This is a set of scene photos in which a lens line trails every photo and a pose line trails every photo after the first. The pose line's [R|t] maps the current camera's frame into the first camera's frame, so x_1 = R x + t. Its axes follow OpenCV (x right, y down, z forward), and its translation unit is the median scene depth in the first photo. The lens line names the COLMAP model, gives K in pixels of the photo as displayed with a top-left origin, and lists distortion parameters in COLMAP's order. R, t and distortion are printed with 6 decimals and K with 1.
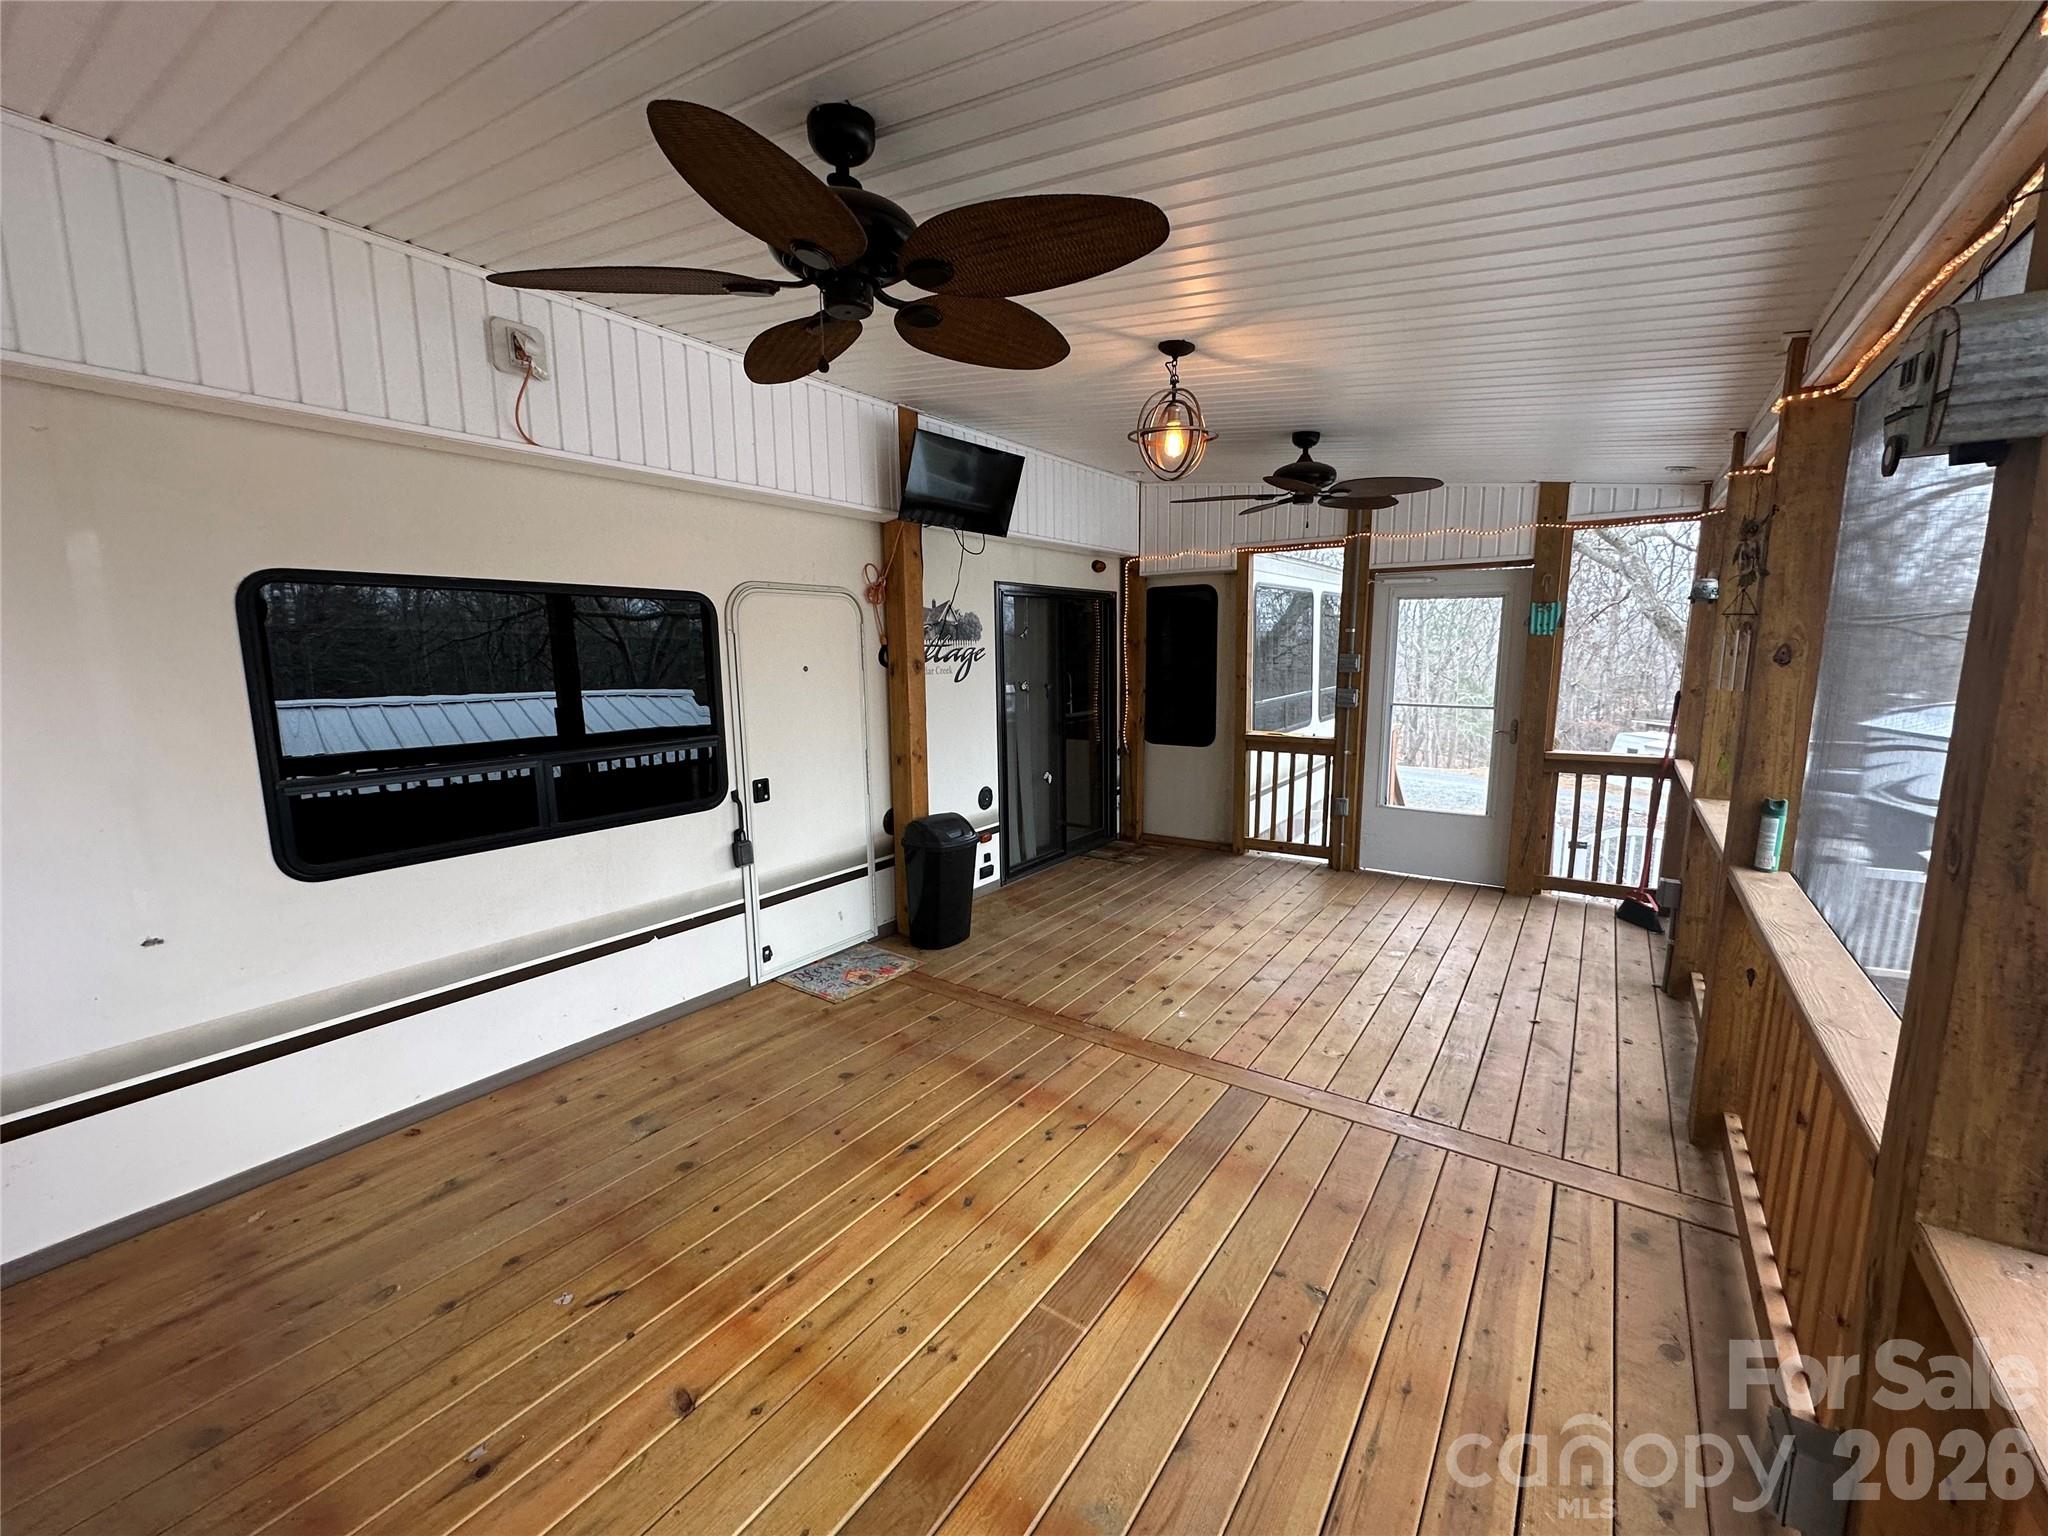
lens RADIAL K [[815.6, 0, 1024.6], [0, 815.6, 770.9], [0, 0, 1]] dist [-0.007681, 0.000345]
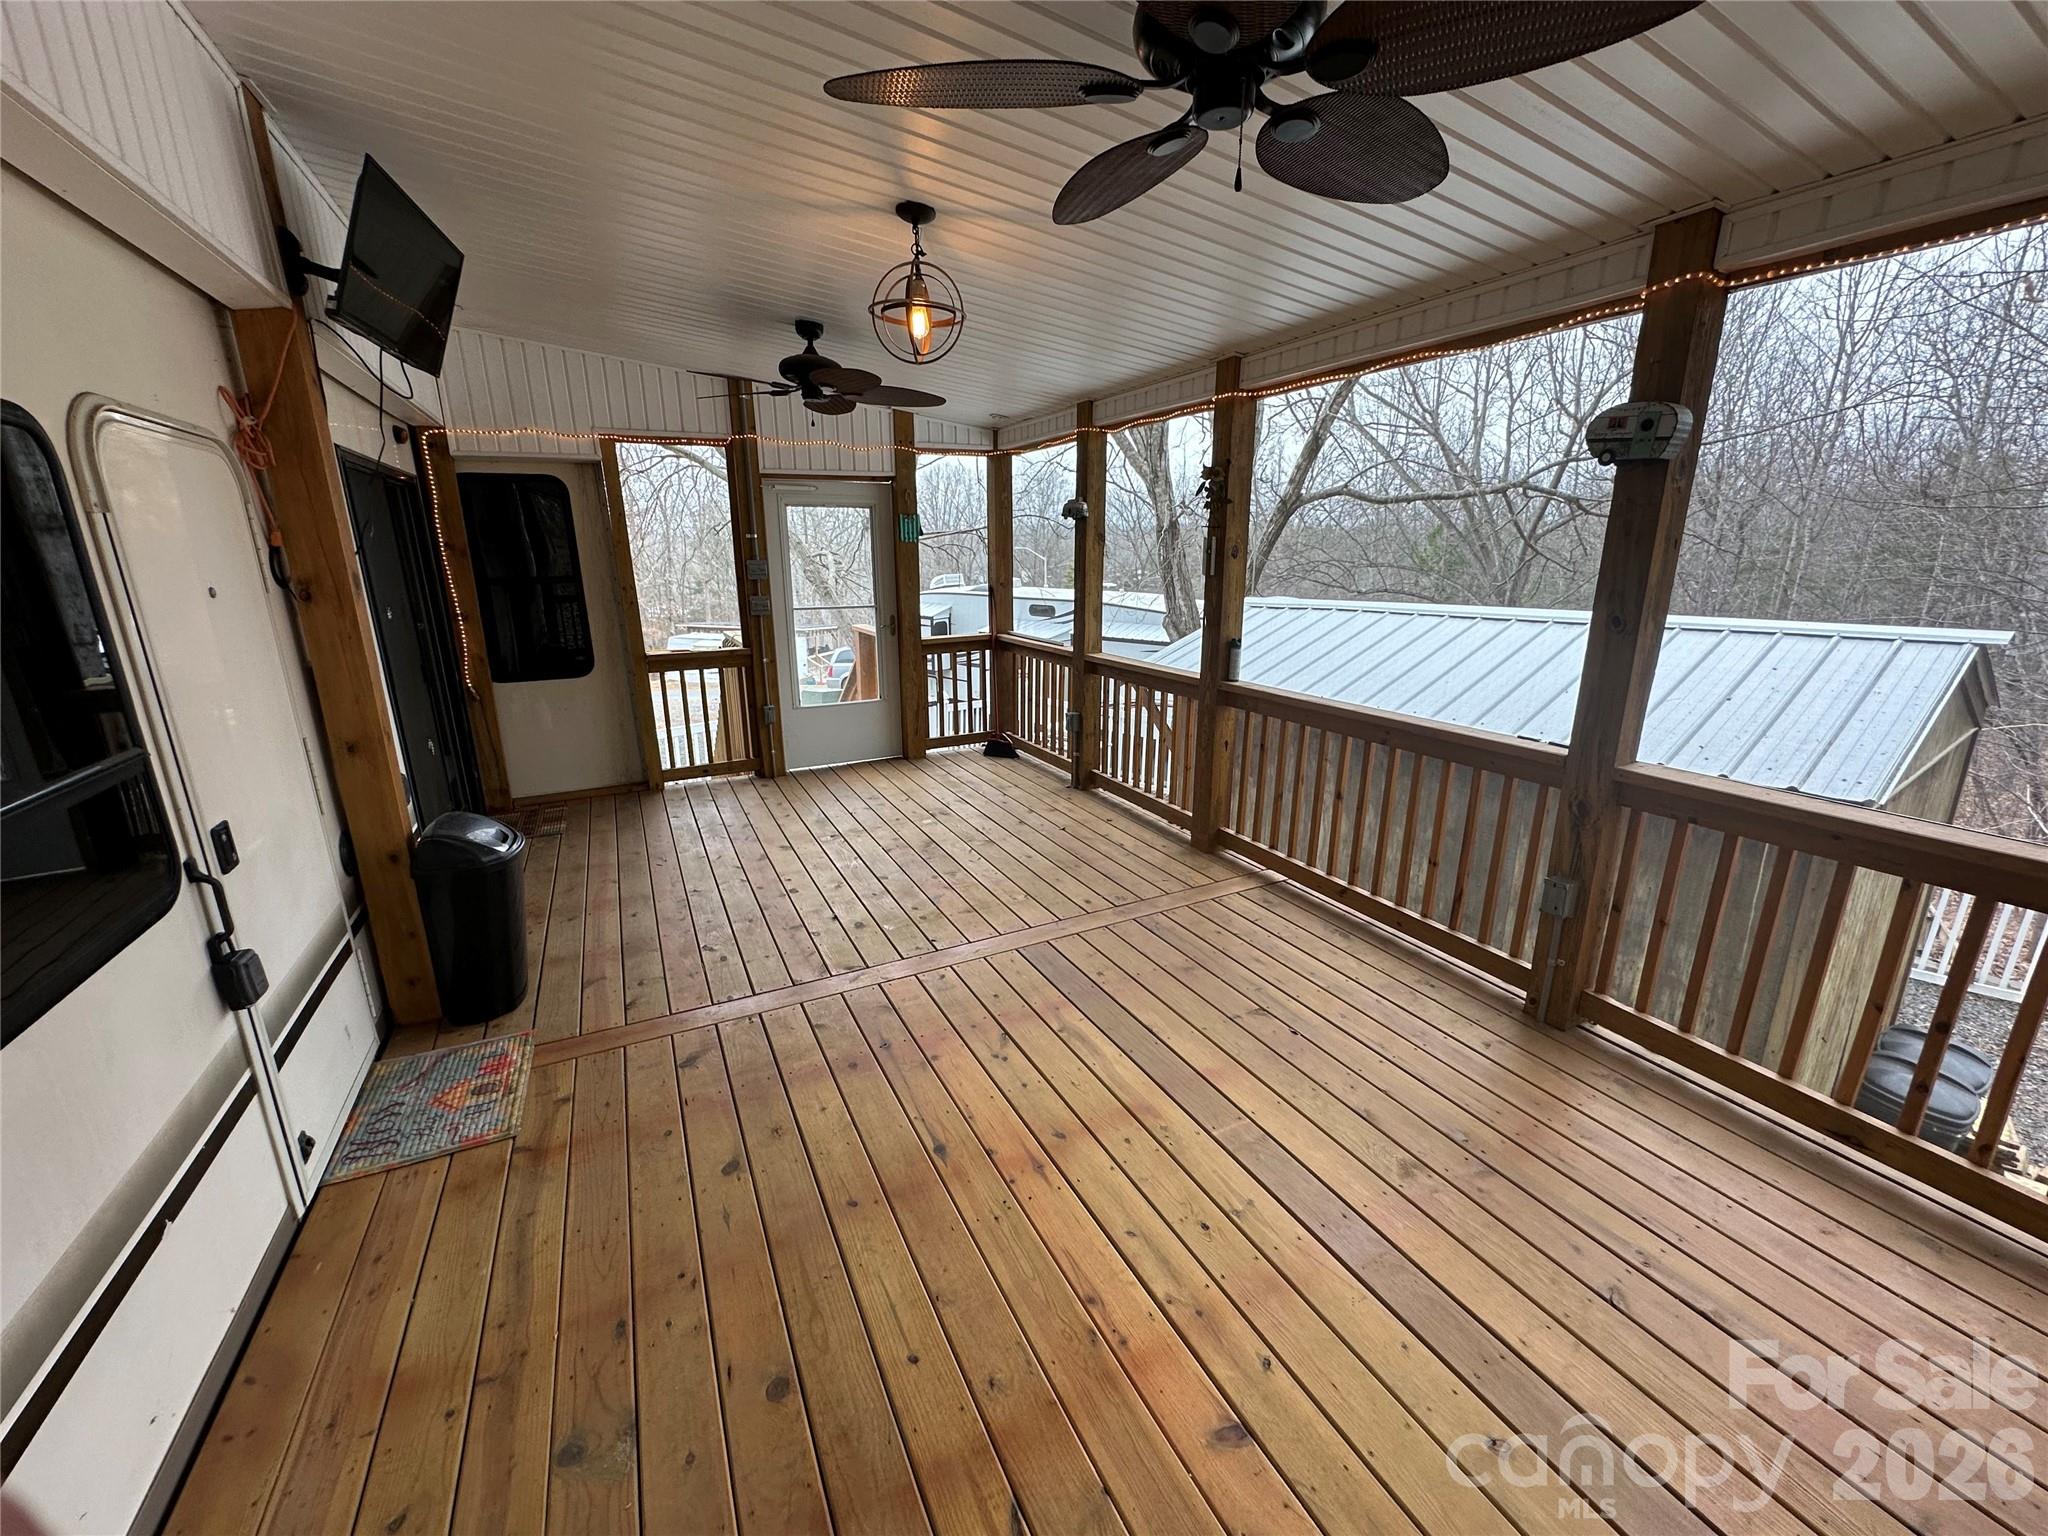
lens RADIAL K [[815.6, 0, 1024.6], [0, 815.6, 770.9], [0, 0, 1]] dist [-0.007681, 0.000345]
pose [[0.468660, -0.227134, 0.853679, -0.465951], [0.139187, 0.973295, 0.182548, -0.039211], [-0.872344, 0.033268, 0.487759, 0.318898]]
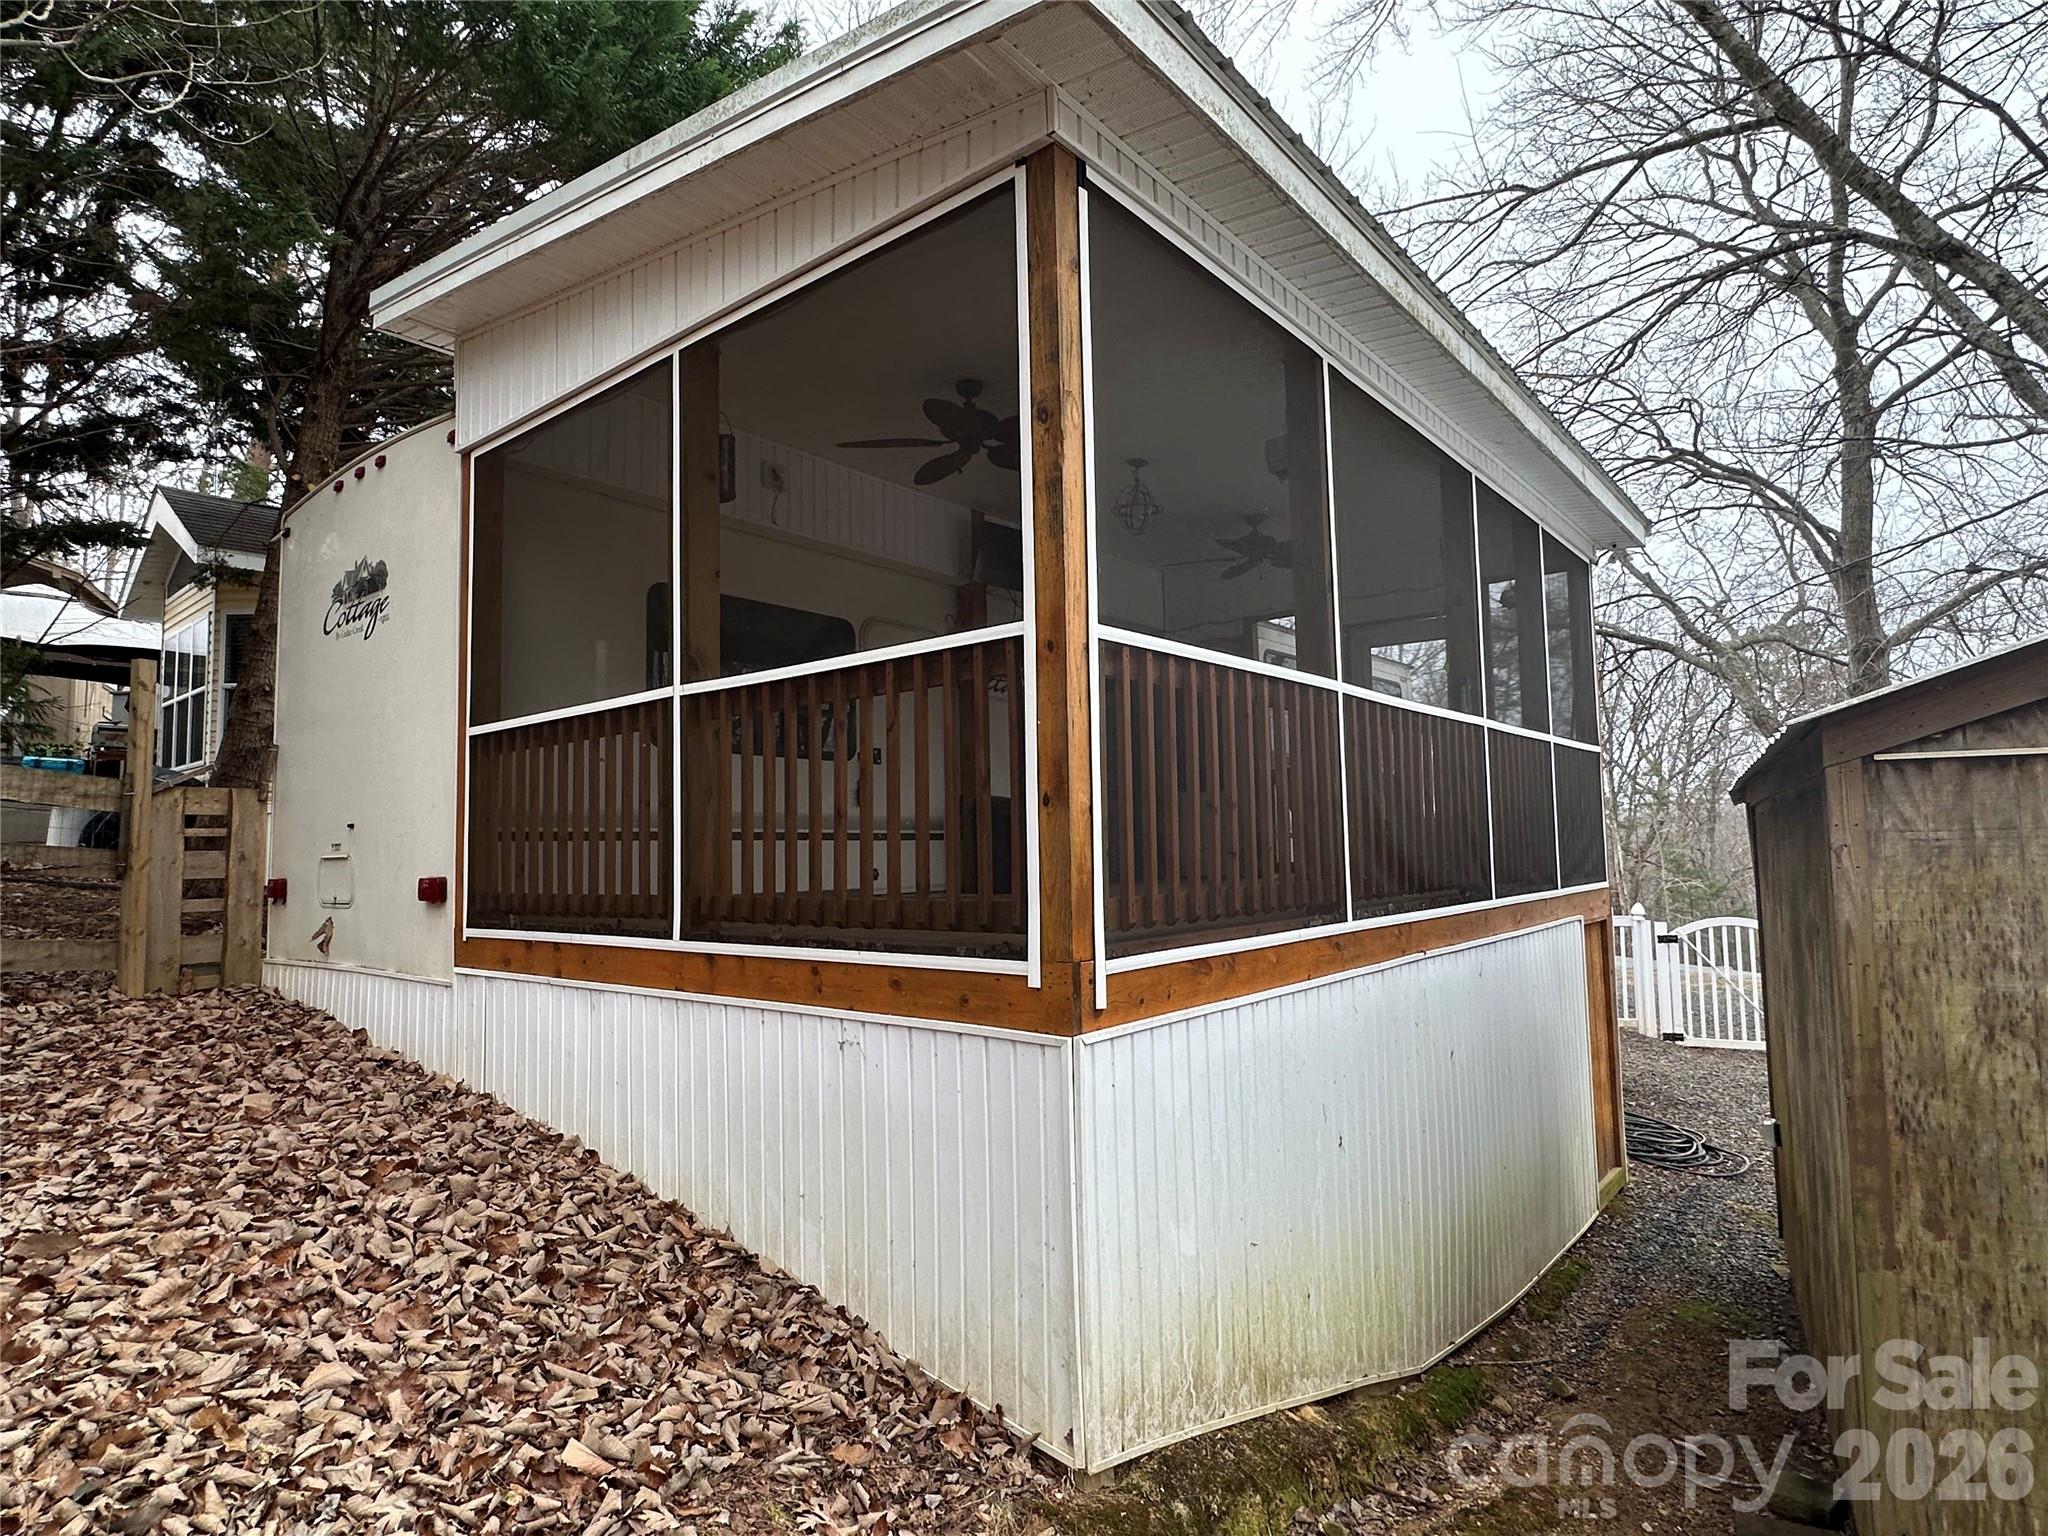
lens RADIAL K [[1116.2, 0, 1024.0], [0, 1116.2, 768.0], [0, 0, 1]] dist [-0.000030, 0.000209]
pose [[0.998039, -0.021390, -0.058834, 0.048822], [0.007293, 0.973144, -0.230083, 0.453862], [0.062176, 0.229203, 0.971391, -0.811948]]
